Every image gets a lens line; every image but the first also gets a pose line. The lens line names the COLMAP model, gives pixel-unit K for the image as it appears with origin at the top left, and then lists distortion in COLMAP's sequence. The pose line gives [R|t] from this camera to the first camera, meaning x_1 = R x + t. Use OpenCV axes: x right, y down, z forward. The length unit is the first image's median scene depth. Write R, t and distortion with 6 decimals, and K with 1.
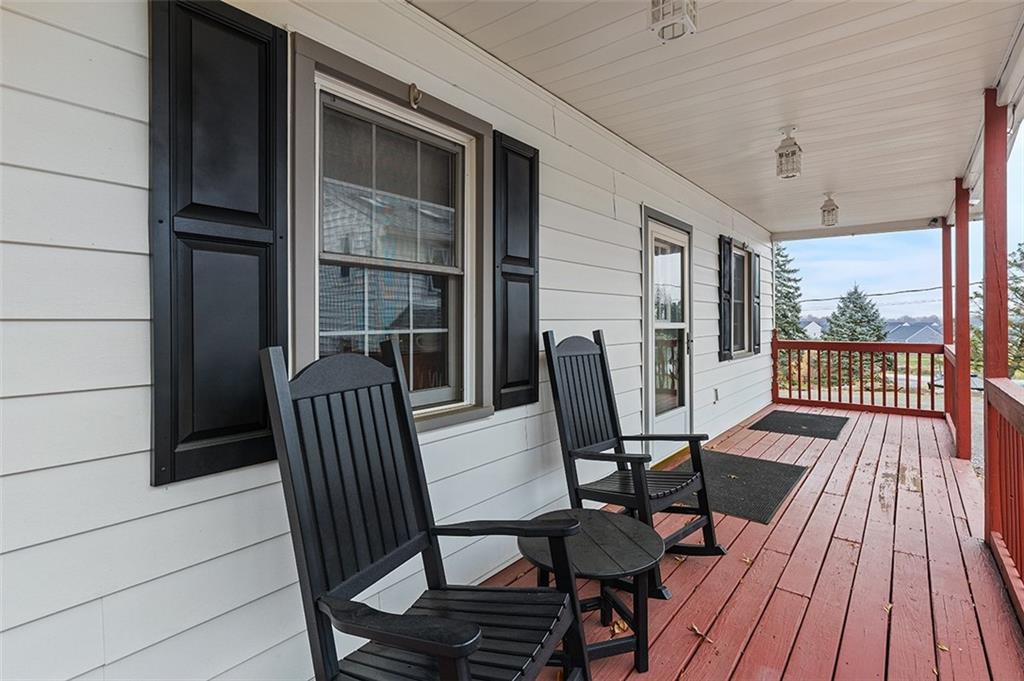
lens RADIAL K [[469.8, 0, 512.4], [0, 469.8, 336.4], [0, 0, 1]] dist [0.001768, 0.000357]
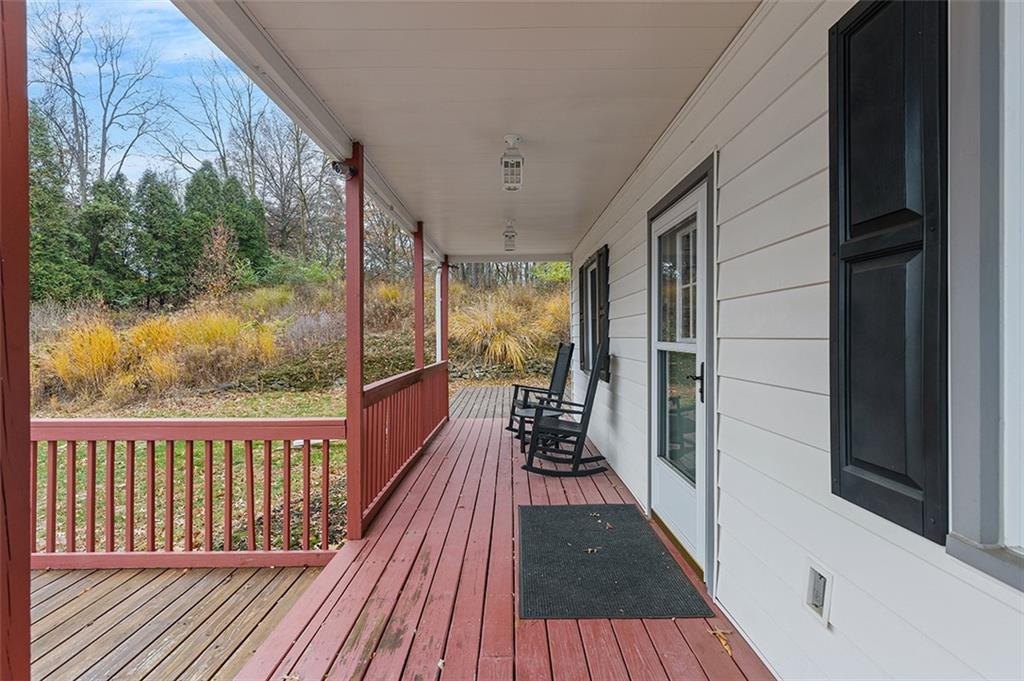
lens RADIAL K [[469.8, 0, 512.4], [0, 469.8, 336.4], [0, 0, 1]] dist [0.001768, 0.000357]
pose [[-0.762891, 0.007429, -0.646485, 1.063401], [-0.011861, 0.999605, 0.025484, -0.057322], [0.646419, 0.027110, -0.762501, 1.517025]]
